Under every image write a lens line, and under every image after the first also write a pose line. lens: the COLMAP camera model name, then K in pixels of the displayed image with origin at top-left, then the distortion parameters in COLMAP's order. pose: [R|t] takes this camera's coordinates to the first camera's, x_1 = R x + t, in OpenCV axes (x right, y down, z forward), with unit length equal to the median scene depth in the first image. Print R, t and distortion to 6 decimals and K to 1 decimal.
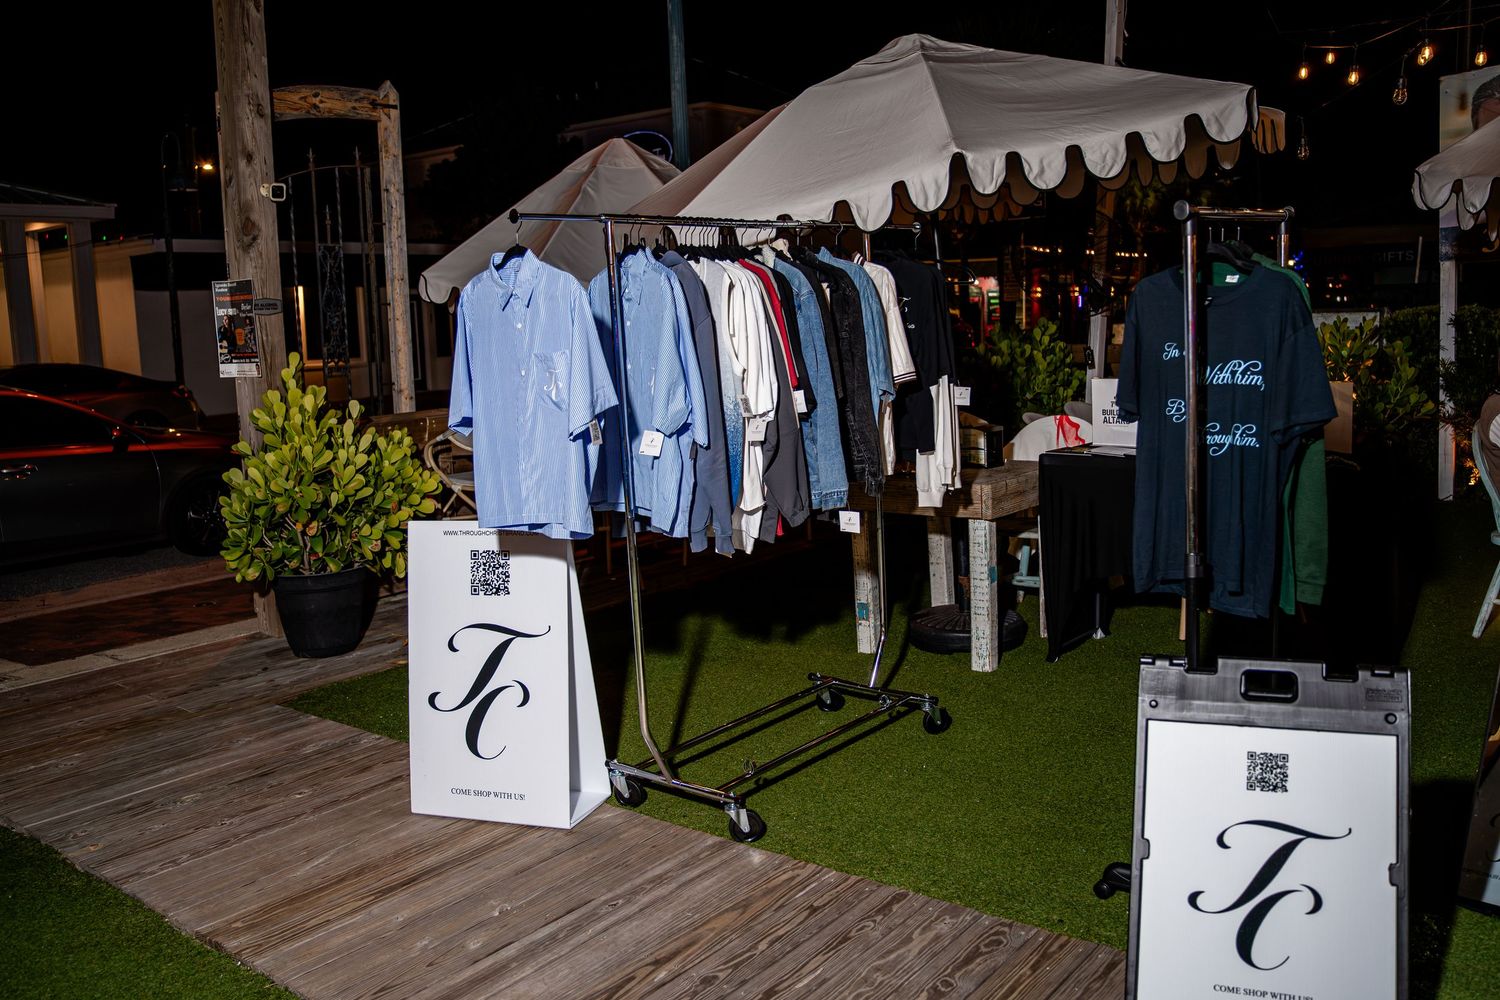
lens RADIAL K [[1204.0, 0, 750.0], [0, 1204.0, 500.0], [0, 0, 1]] dist [-0.077884, 0.003030]
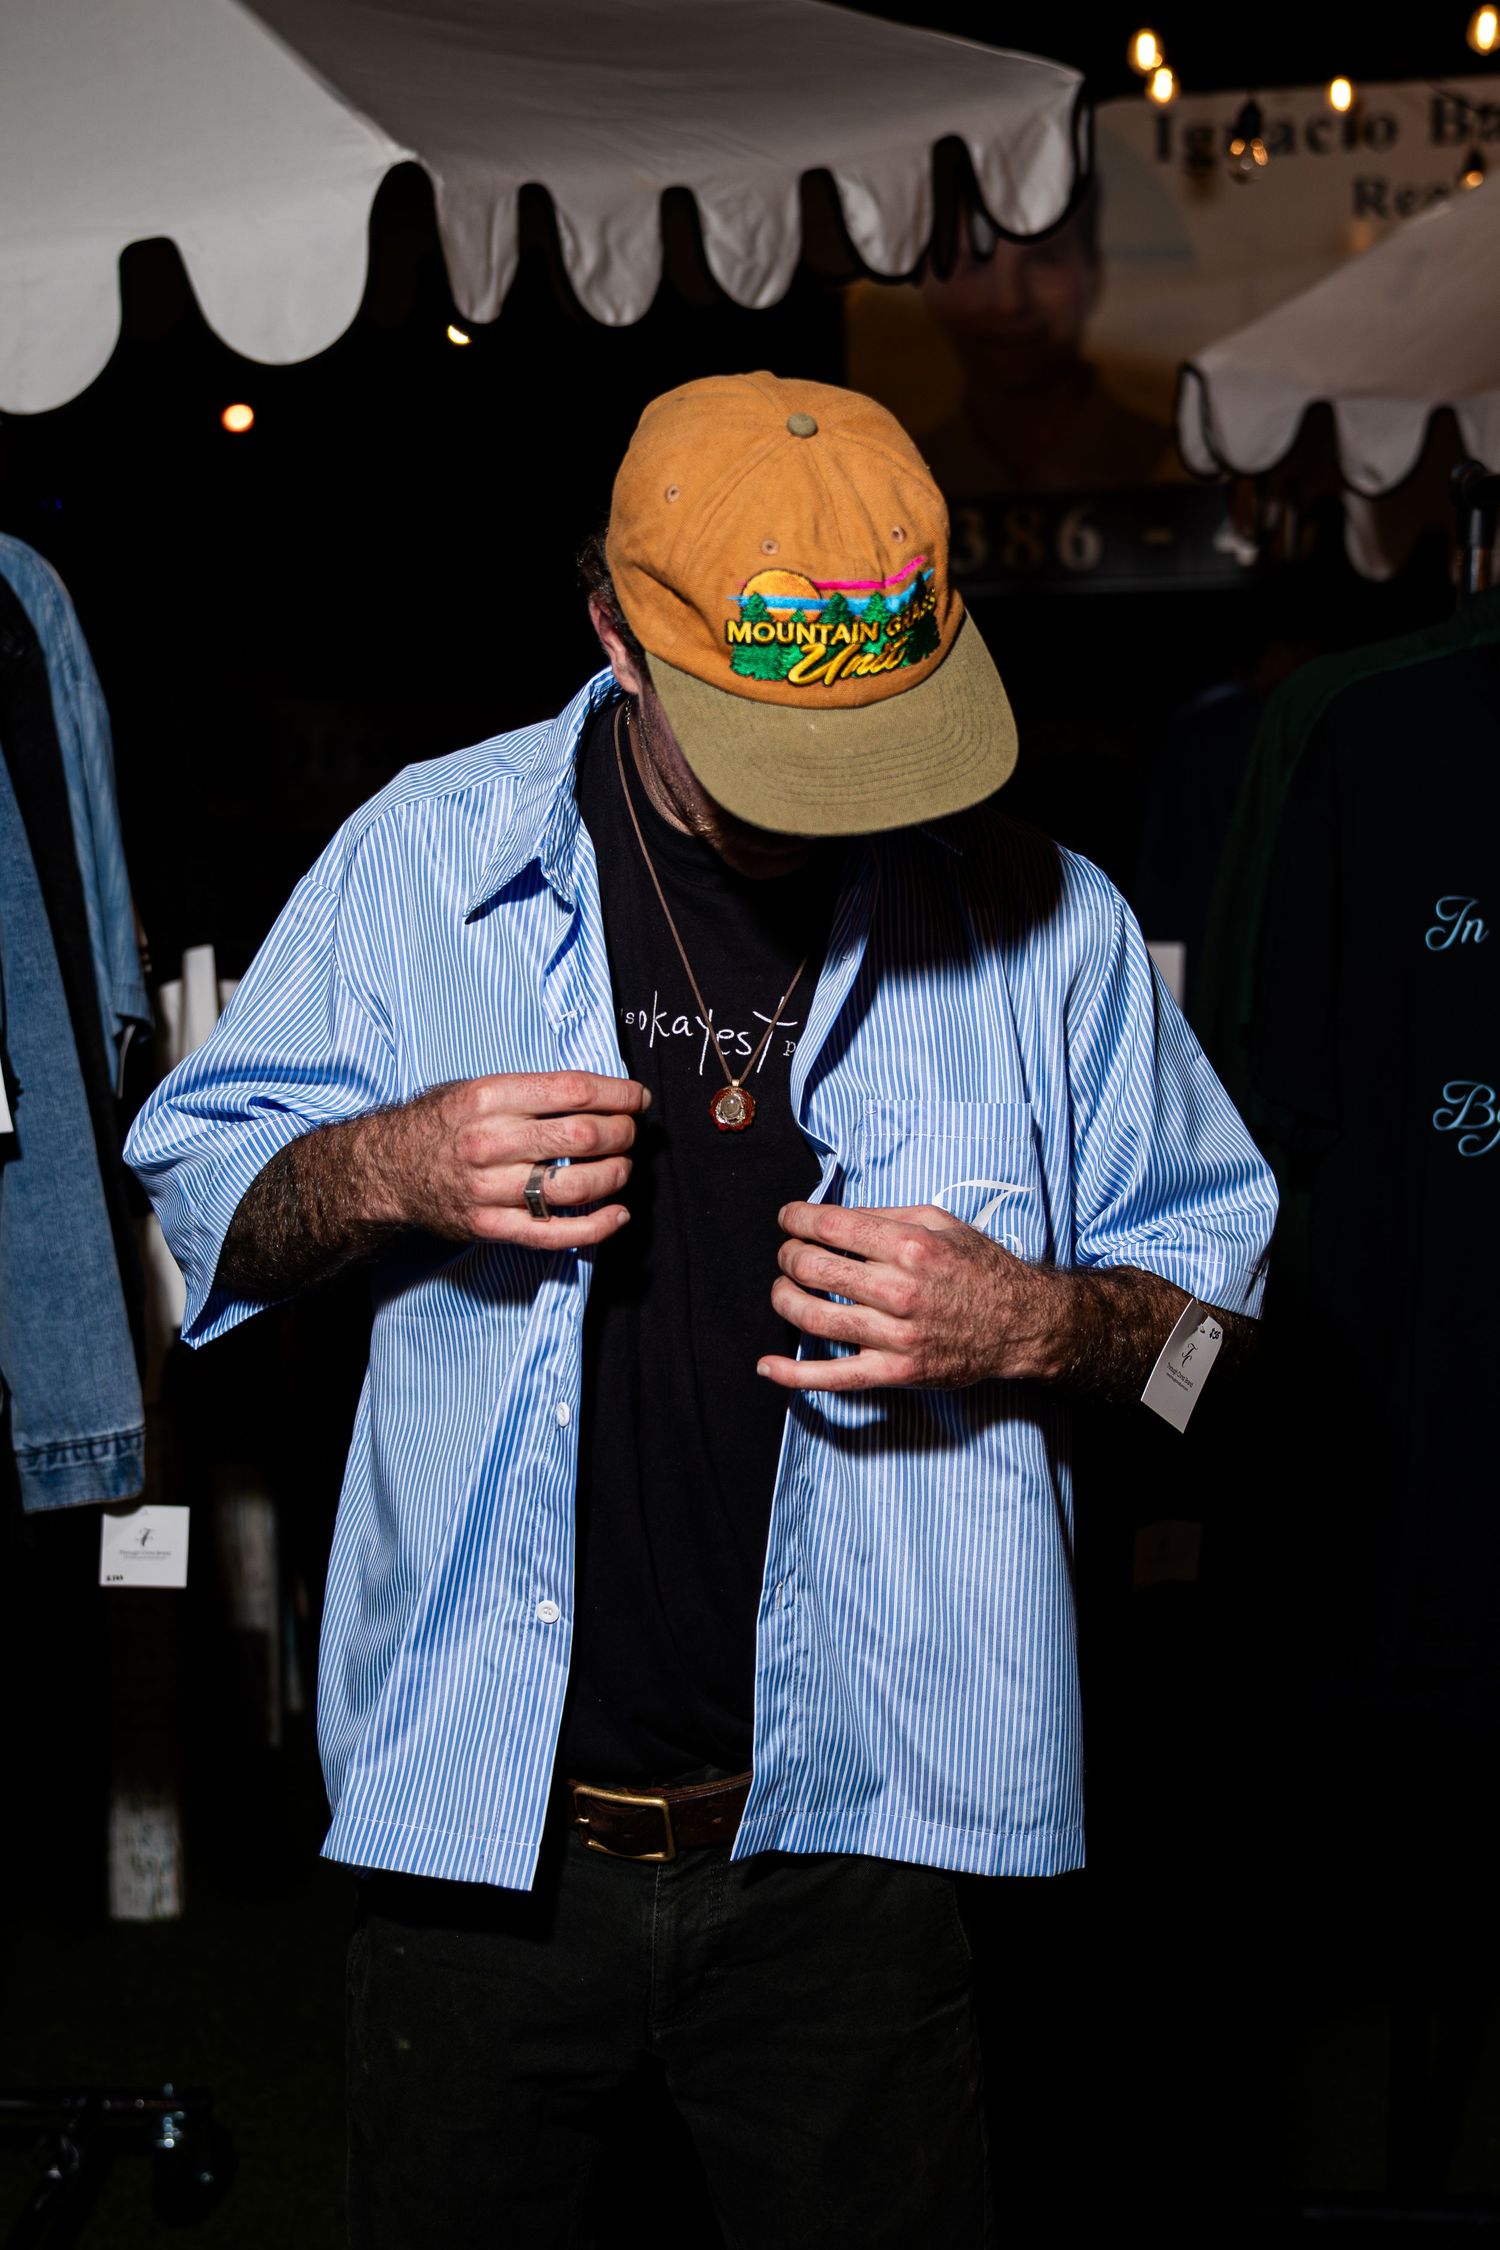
lens RADIAL K [[3192.6, 0, 764.1], [0, 3192.6, 1072.9], [0, 0, 1]] dist [0.037689, 0.068592]
pose [[0.791389, -0.030170, 0.610568, -0.221307], [0.046134, 0.998881, -0.010439, -0.068325], [-0.609570, 0.036429, 0.791895, 0.368095]]
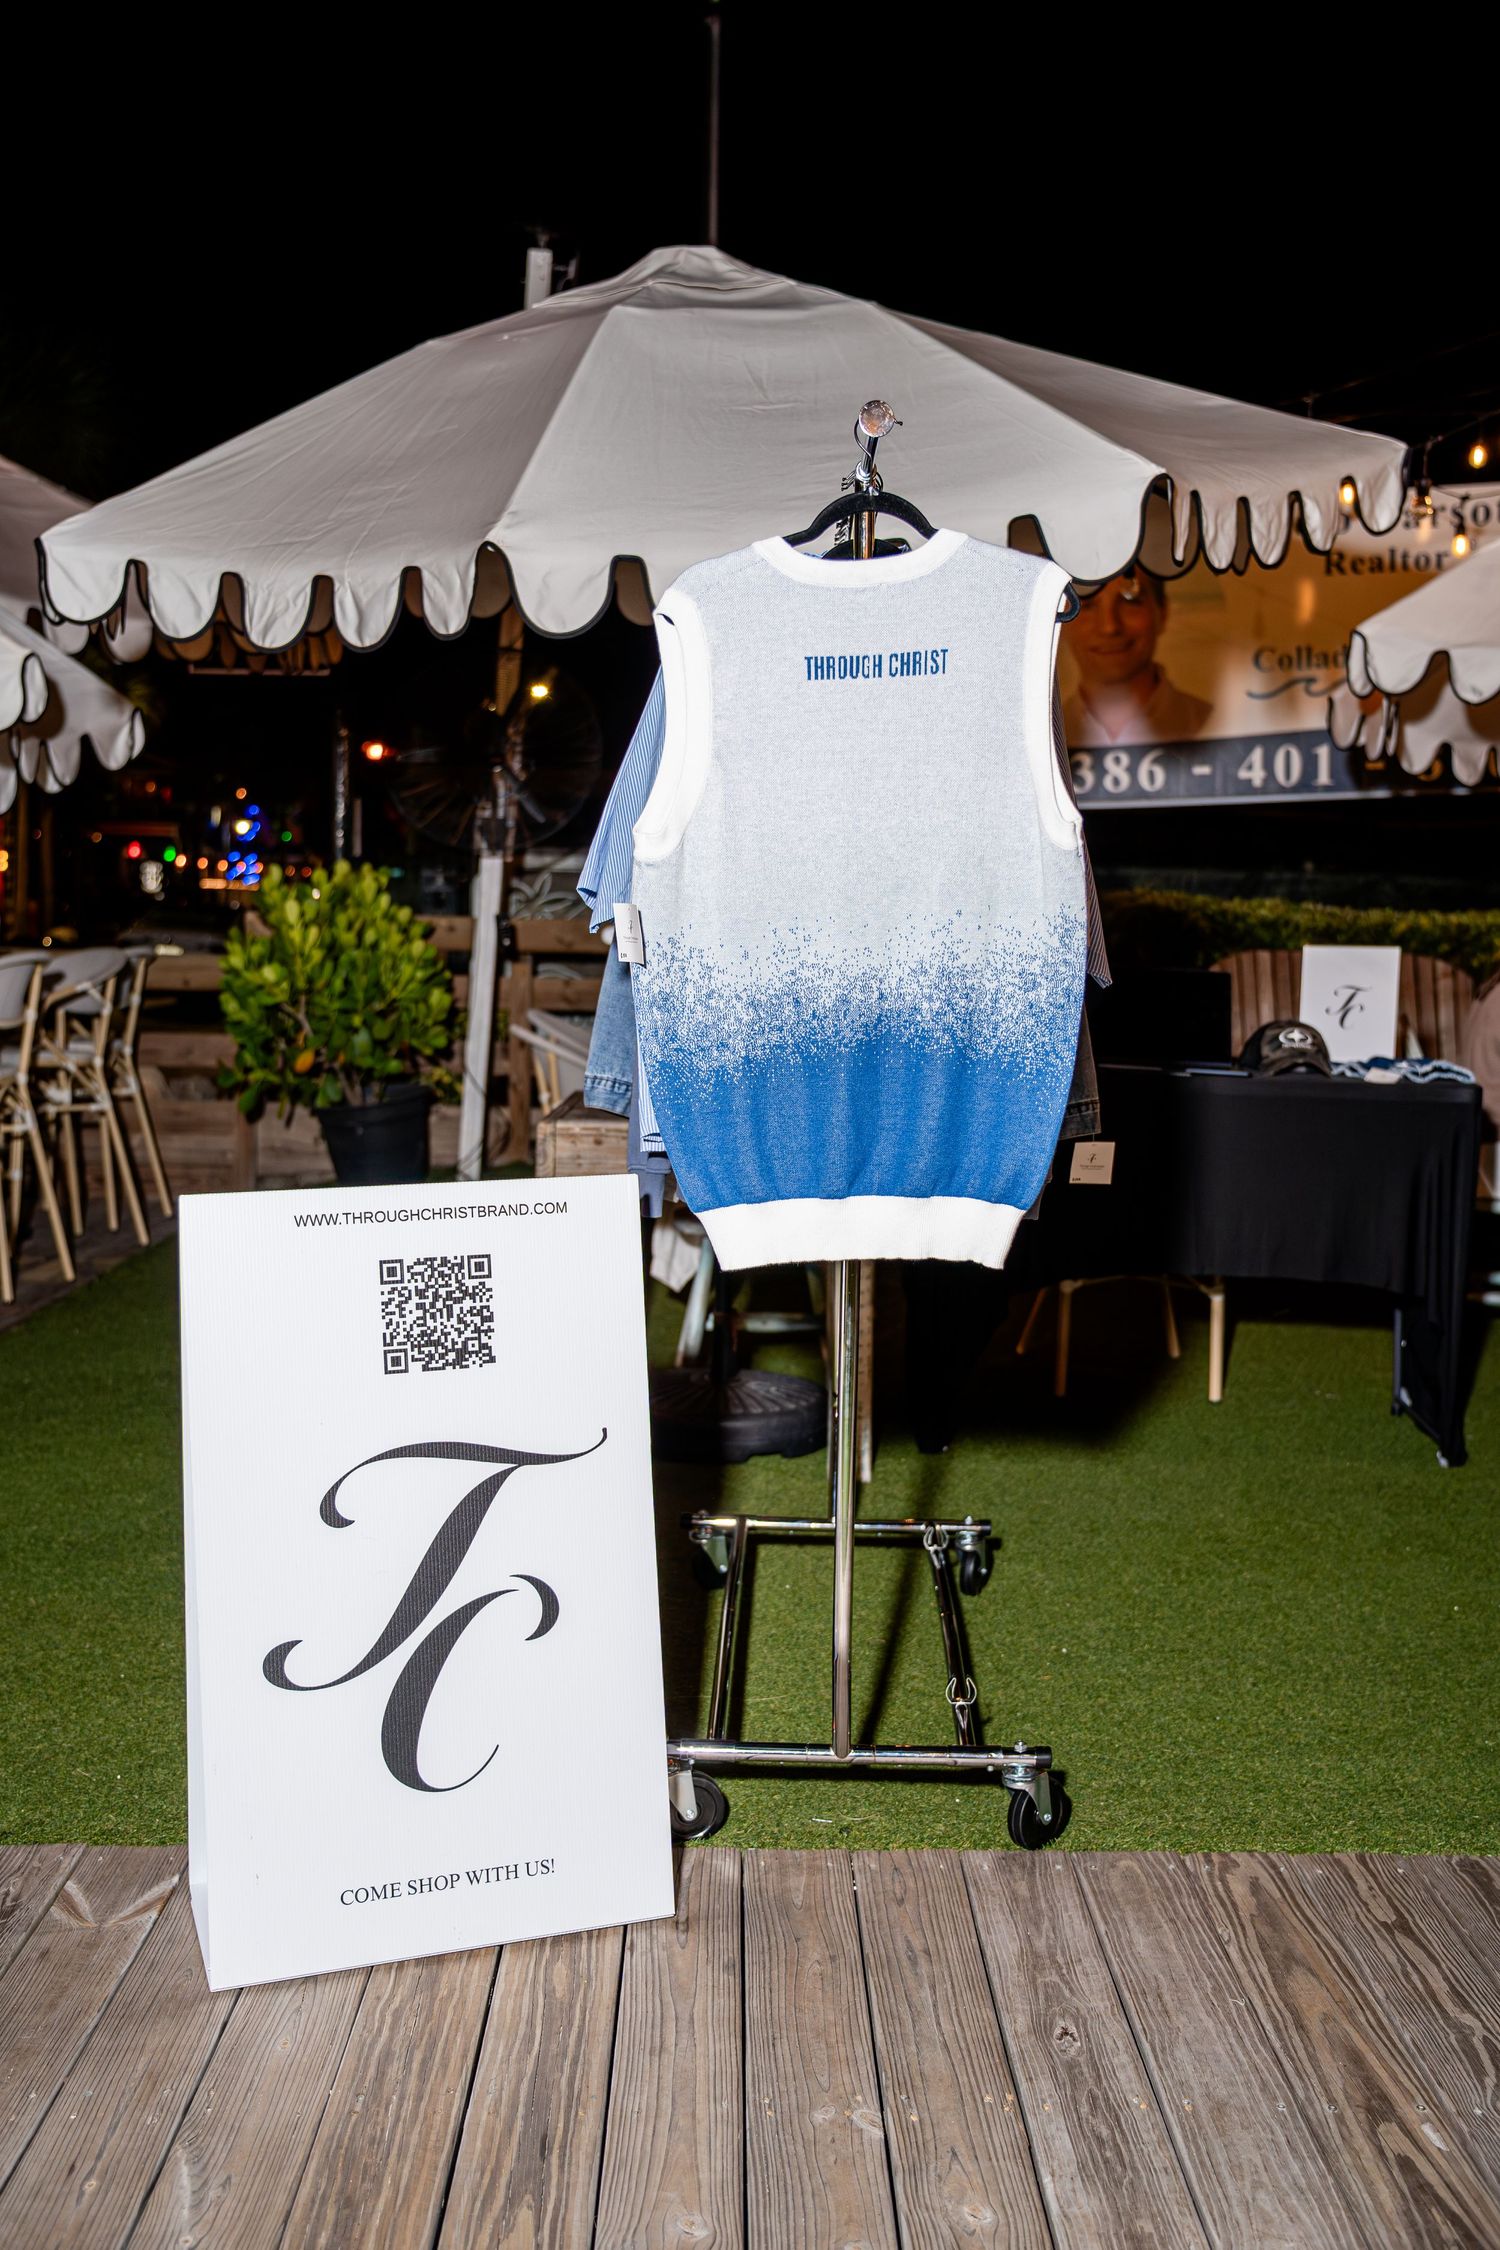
lens RADIAL K [[2175.2, 0, 750.0], [0, 2175.2, 1125.0], [0, 0, 1]] dist [0.031131, 0.013088]
pose [[0.787088, -0.010625, 0.616749, -0.580952], [0.045838, 0.998095, -0.041304, 0.032674], [-0.615135, 0.060781, 0.786075, 0.360491]]
